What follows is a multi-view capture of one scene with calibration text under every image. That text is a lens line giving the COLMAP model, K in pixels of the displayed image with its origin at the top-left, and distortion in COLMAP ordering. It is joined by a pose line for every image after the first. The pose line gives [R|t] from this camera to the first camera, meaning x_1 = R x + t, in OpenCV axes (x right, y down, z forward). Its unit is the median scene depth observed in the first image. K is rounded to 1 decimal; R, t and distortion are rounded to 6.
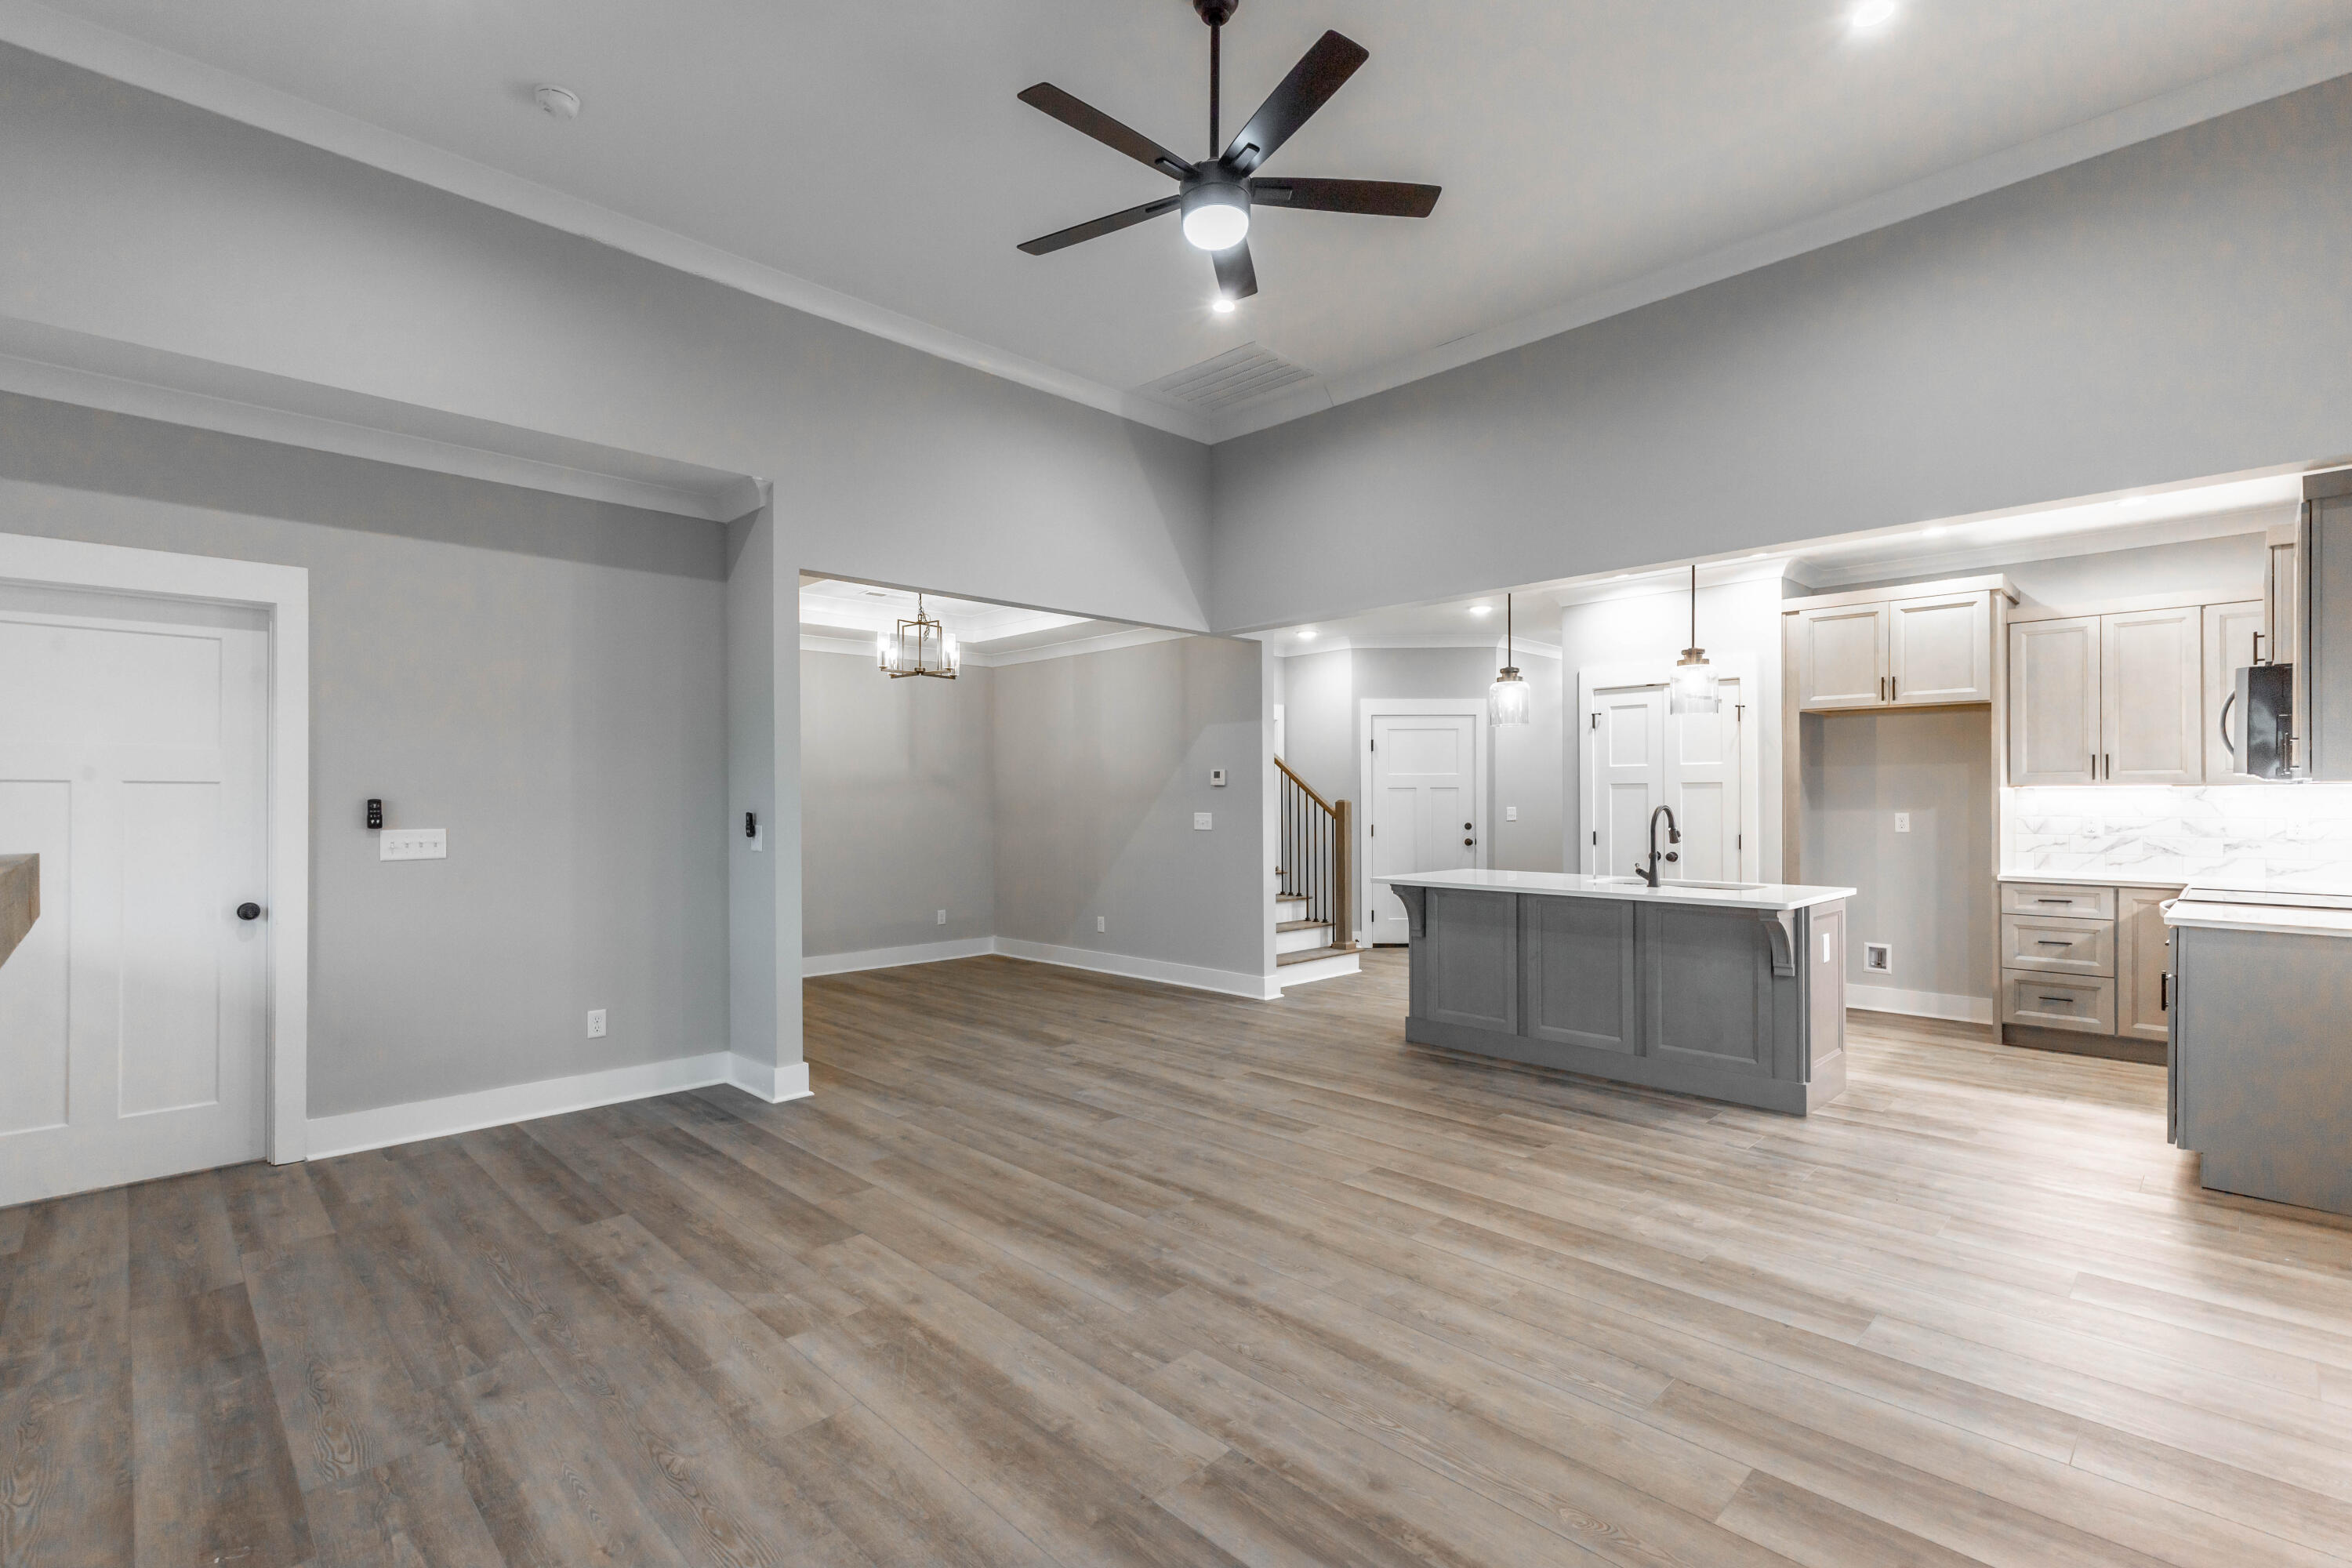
lens RADIAL K [[1067.1, 0, 1171.8], [0, 1067.1, 791.6], [0, 0, 1]] dist [0.008378, -0.000116]
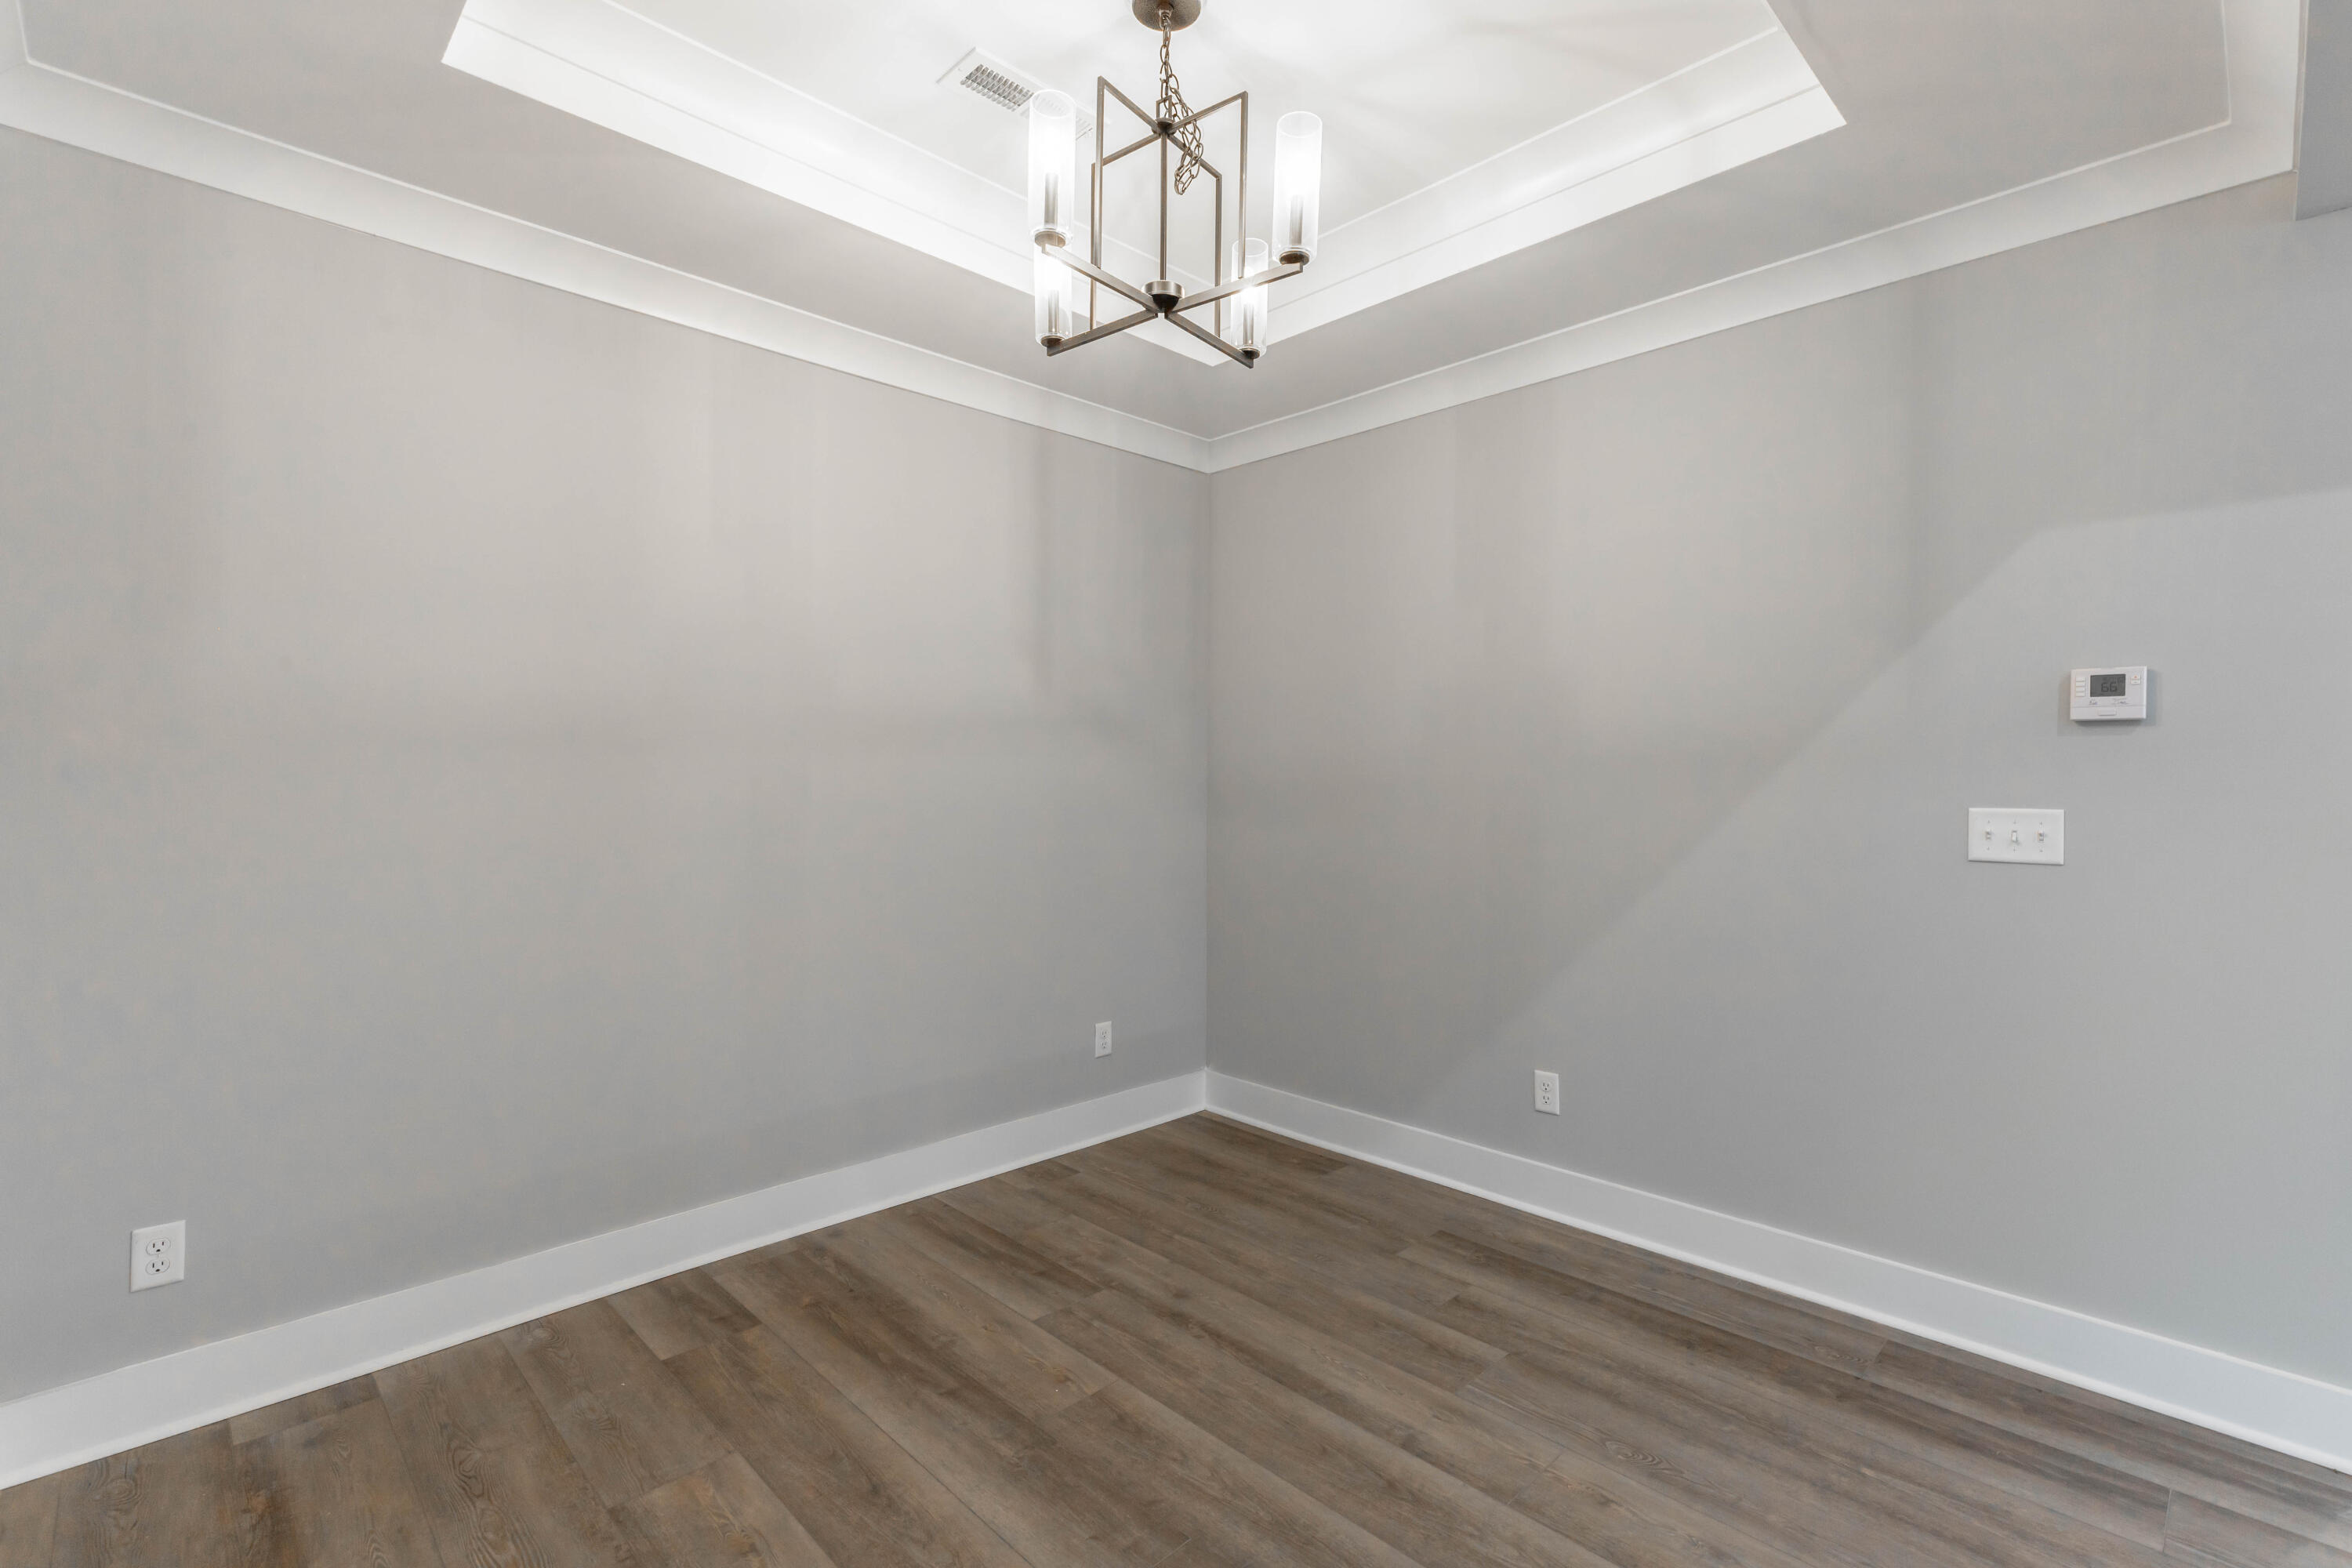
lens RADIAL K [[1060.9, 0, 1189.8], [0, 1060.9, 762.0], [0, 0, 1]] dist [0.005273, -0.000165]
pose [[0.999943, 0.010324, 0.002759, -0.372943], [-0.010304, 0.999921, -0.007229, 0.018036], [-0.002834, 0.007200, 0.999970, 1.162049]]
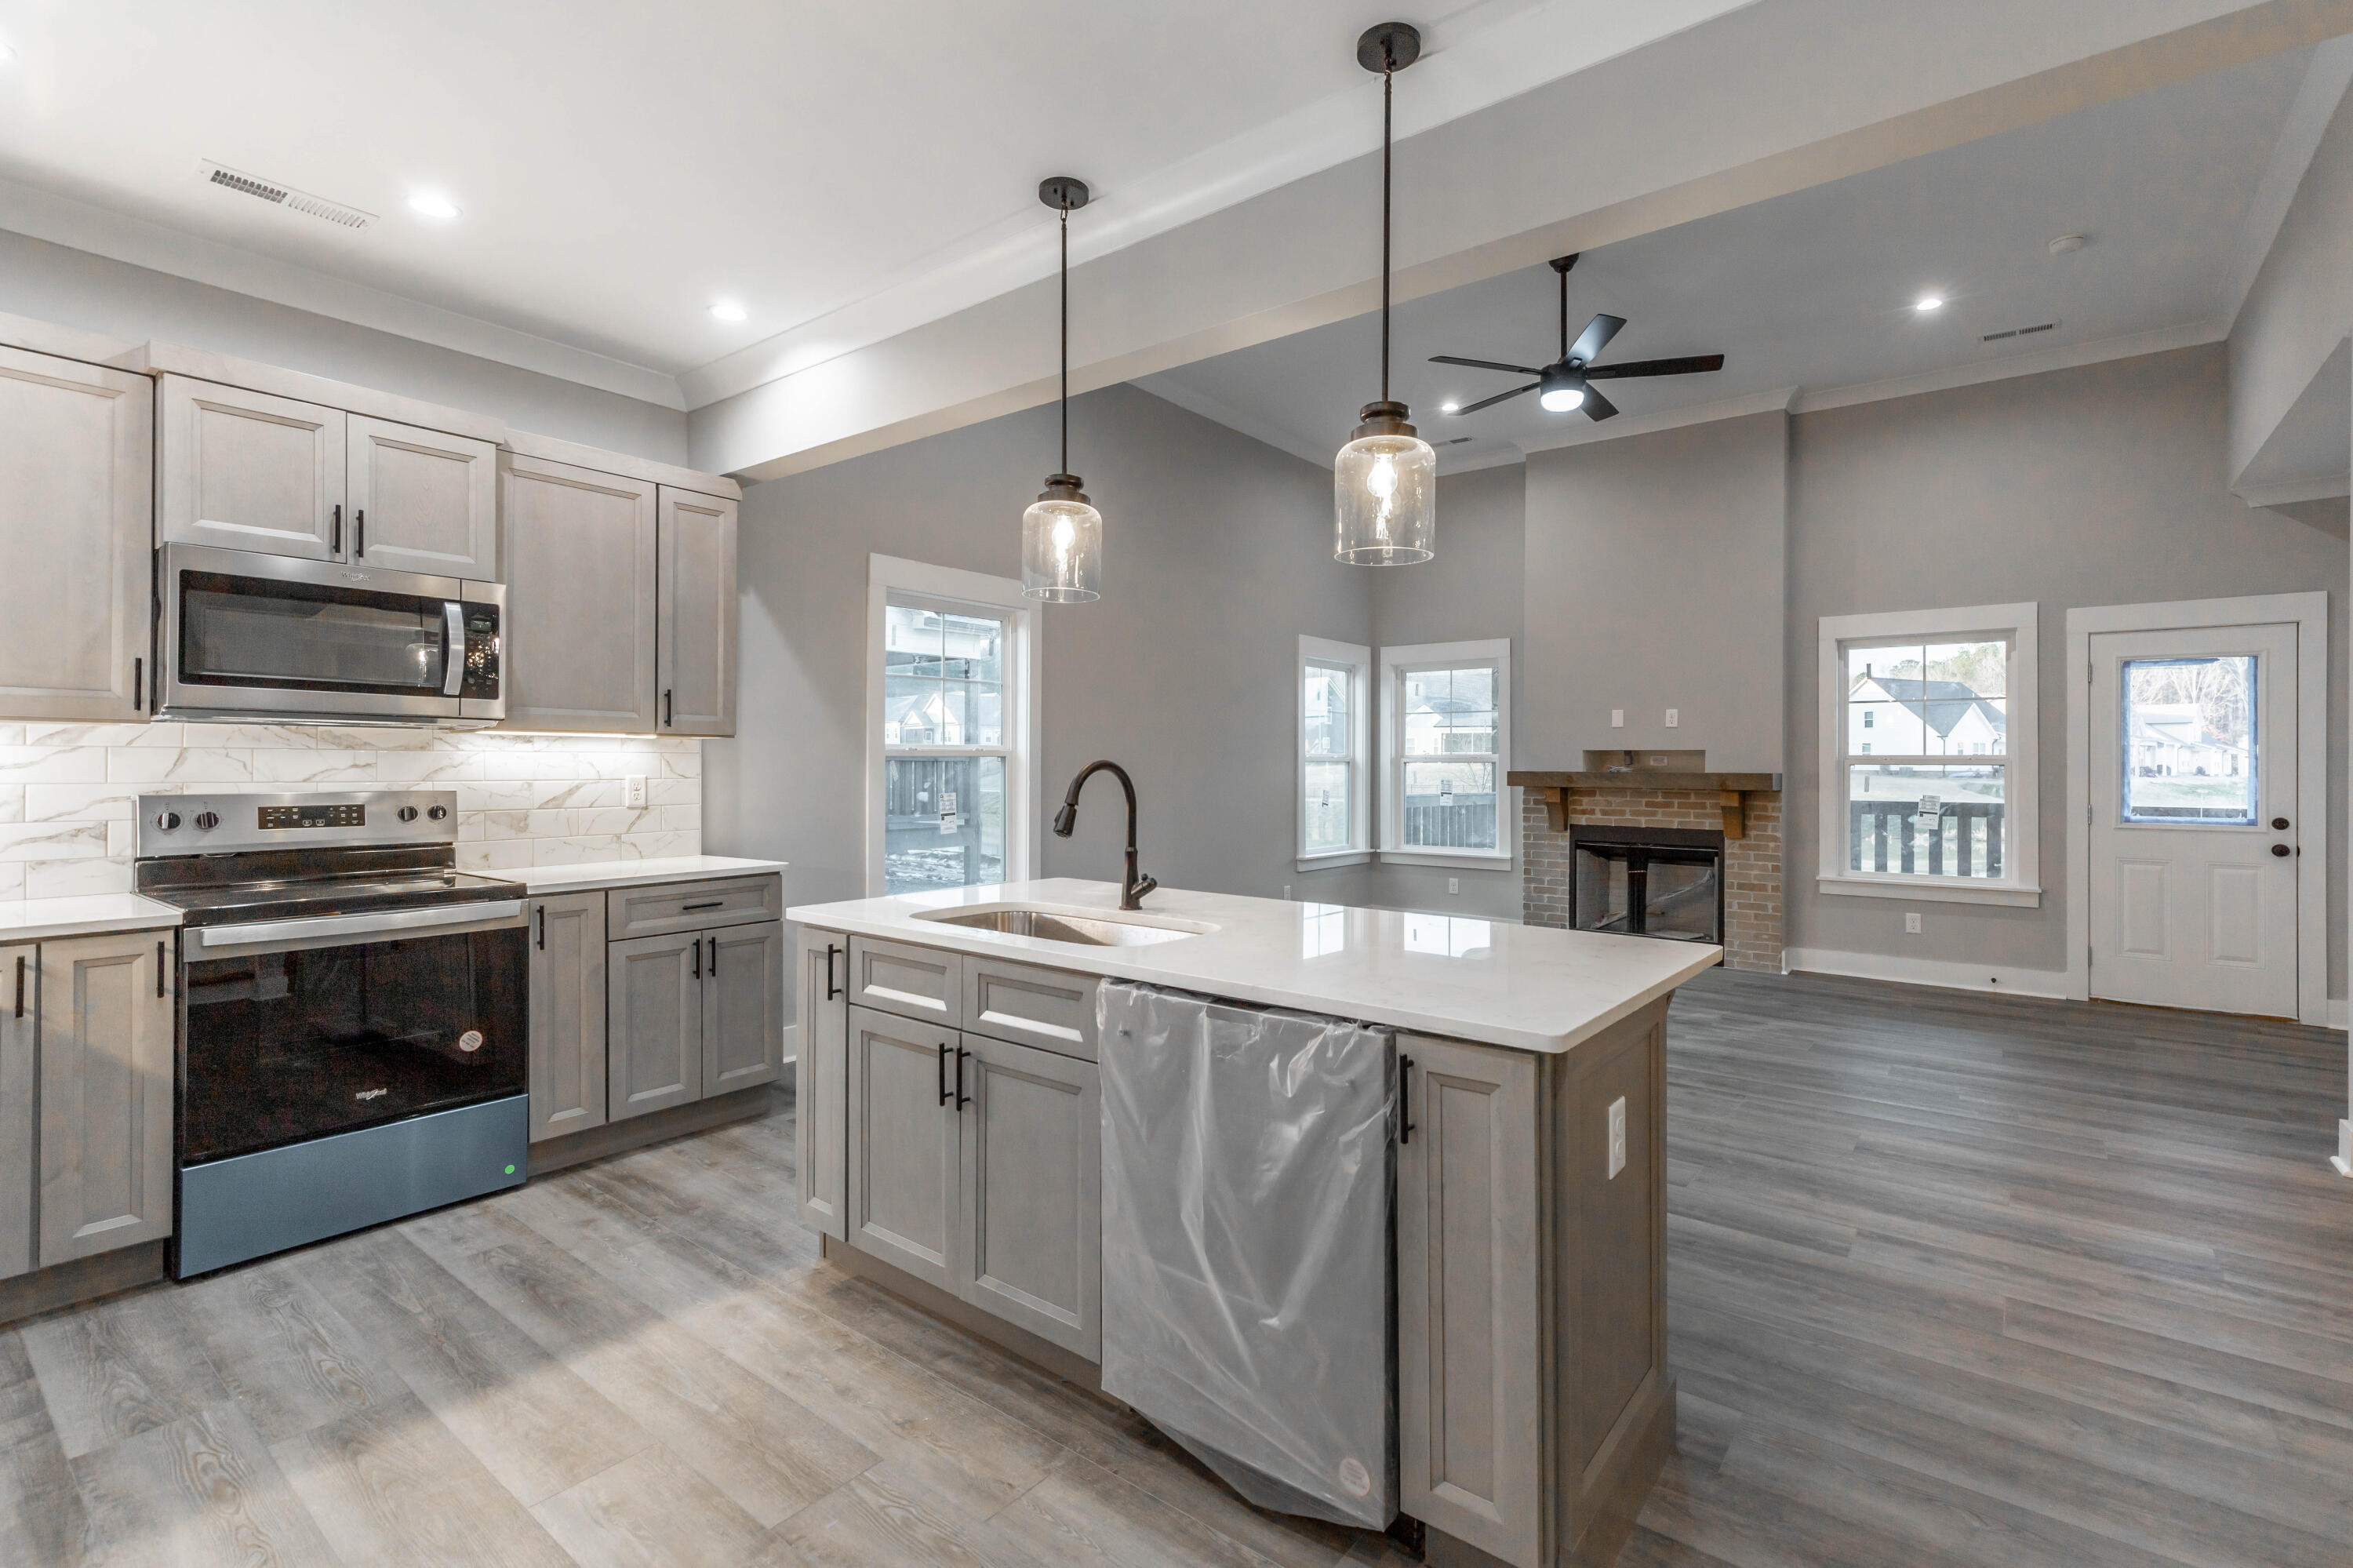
lens RADIAL K [[1069.4, 0, 1193.6], [0, 1069.4, 762.4], [0, 0, 1]] dist [0.004957, 0.000275]
pose [[-0.991356, -0.003017, -0.131162, 0.563733], [-0.002309, 0.999982, -0.005544, 0.018251], [0.131176, -0.005193, -0.991345, 1.776932]]
